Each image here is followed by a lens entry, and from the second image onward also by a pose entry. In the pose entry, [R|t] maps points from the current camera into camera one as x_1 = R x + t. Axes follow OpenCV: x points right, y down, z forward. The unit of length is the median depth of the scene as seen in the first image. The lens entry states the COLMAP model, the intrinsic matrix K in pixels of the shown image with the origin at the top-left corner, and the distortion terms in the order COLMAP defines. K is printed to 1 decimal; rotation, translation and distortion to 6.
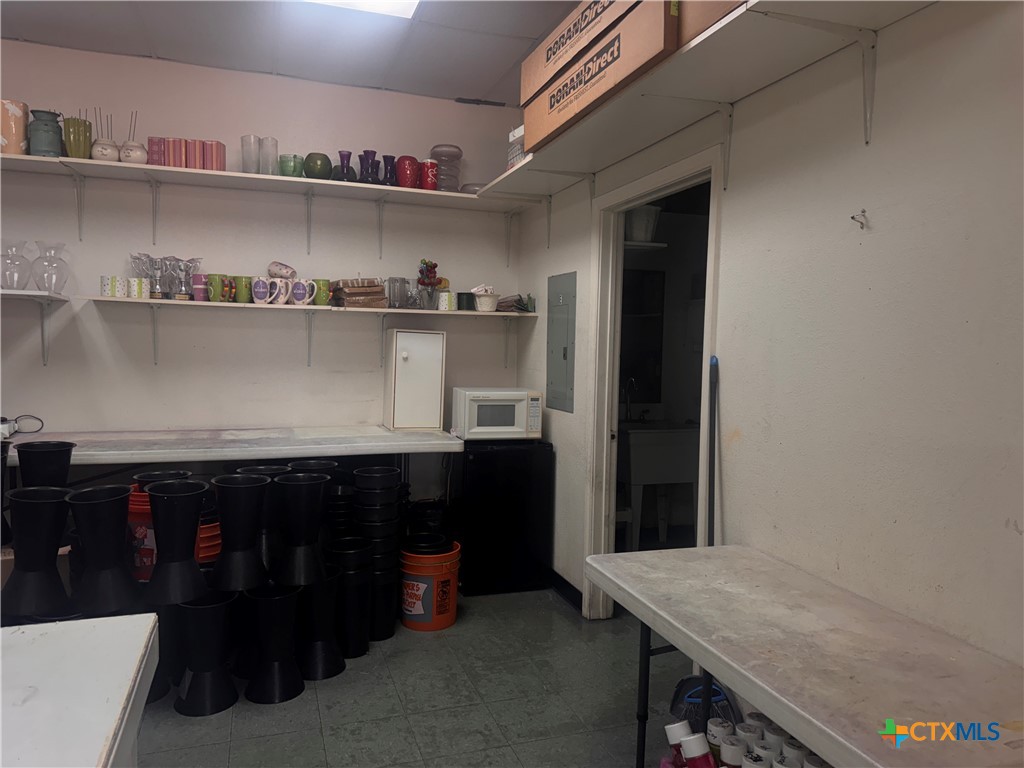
lens RADIAL K [[707.8, 0, 516.5], [0, 707.8, 390.4], [0, 0, 1]] dist [0.067461, -0.115089]
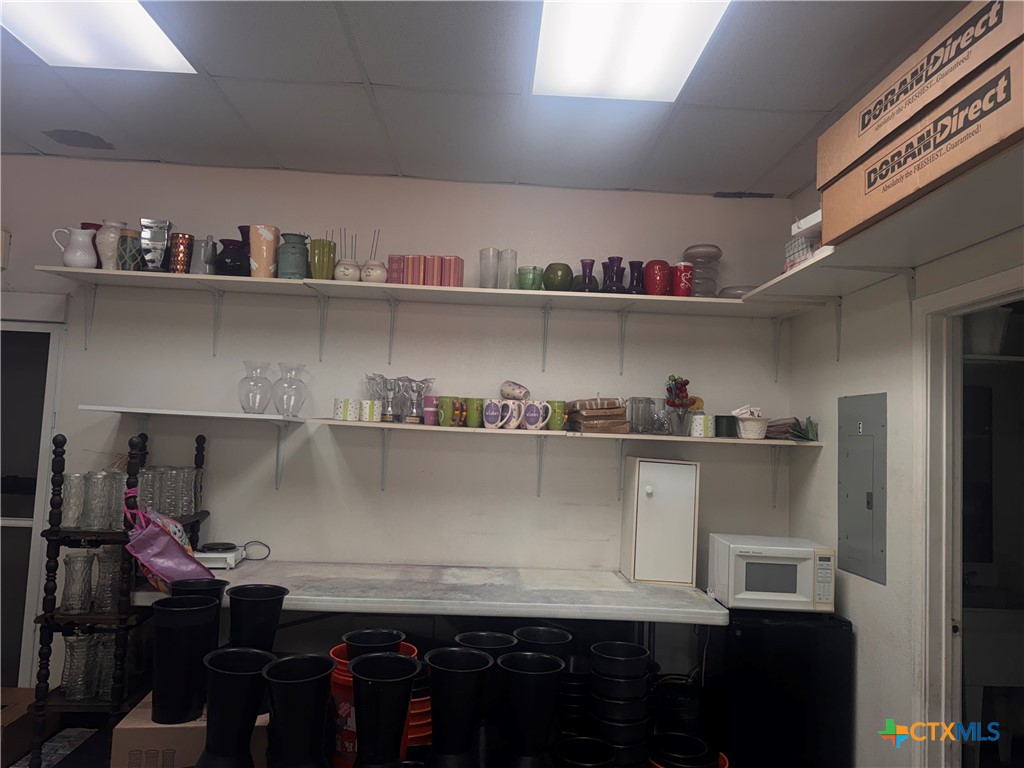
lens RADIAL K [[707.8, 0, 516.5], [0, 707.8, 390.4], [0, 0, 1]] dist [0.067461, -0.115089]
pose [[0.954373, 0.000688, -0.298615, -0.062563], [-0.042713, 0.990029, -0.134229, -0.050865], [0.295545, 0.140860, 0.944887, 0.162013]]
